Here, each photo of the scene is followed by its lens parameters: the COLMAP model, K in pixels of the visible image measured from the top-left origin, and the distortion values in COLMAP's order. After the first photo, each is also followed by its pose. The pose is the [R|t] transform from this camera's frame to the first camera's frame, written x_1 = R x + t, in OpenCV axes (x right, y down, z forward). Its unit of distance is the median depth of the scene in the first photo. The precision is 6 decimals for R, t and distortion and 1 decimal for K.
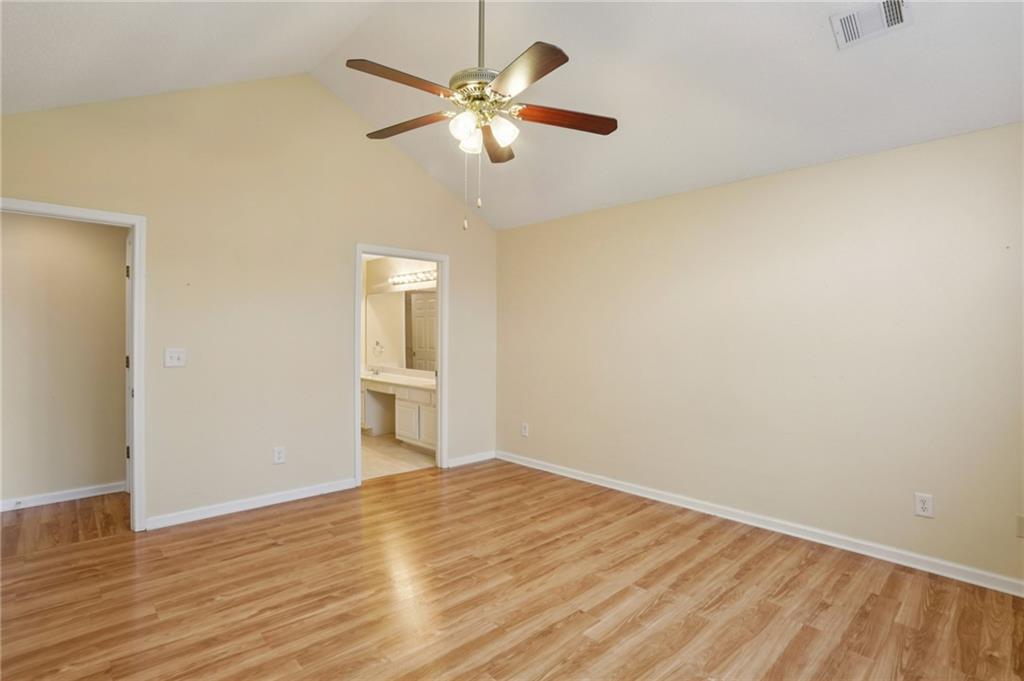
lens RADIAL K [[515.1, 0, 514.1], [0, 515.1, 335.8], [0, 0, 1]] dist [-0.080770, 0.038783]
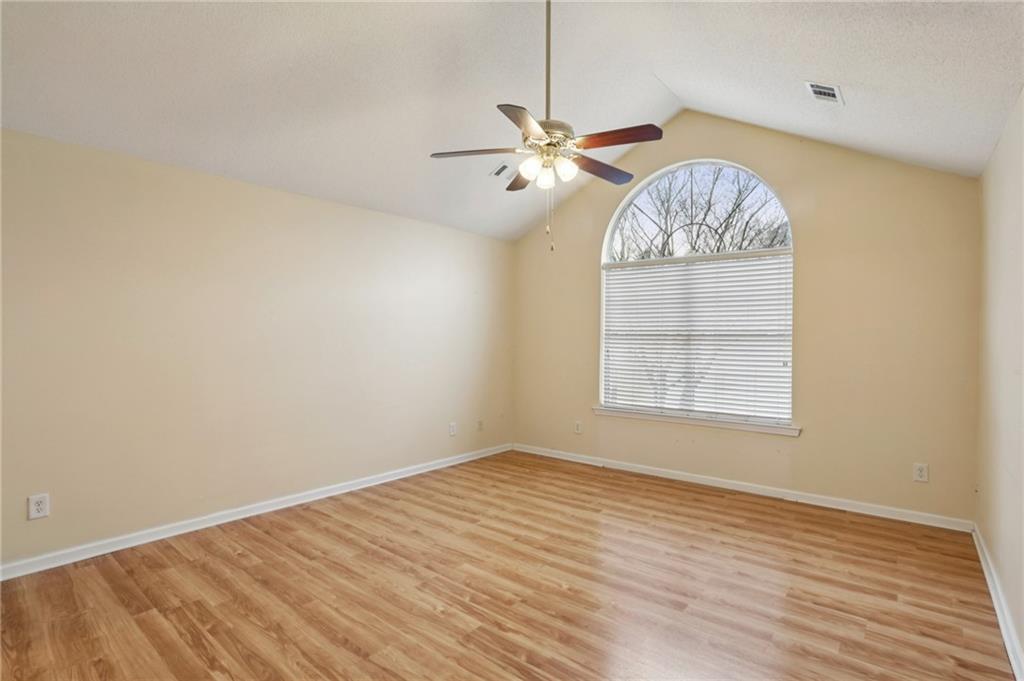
lens RADIAL K [[515.1, 0, 514.1], [0, 515.1, 335.8], [0, 0, 1]] dist [-0.080770, 0.038783]
pose [[-0.149681, -0.005727, 0.988718, -0.947930], [-0.005035, 0.999975, 0.005030, -0.012619], [-0.988722, -0.004226, -0.149706, 0.930067]]
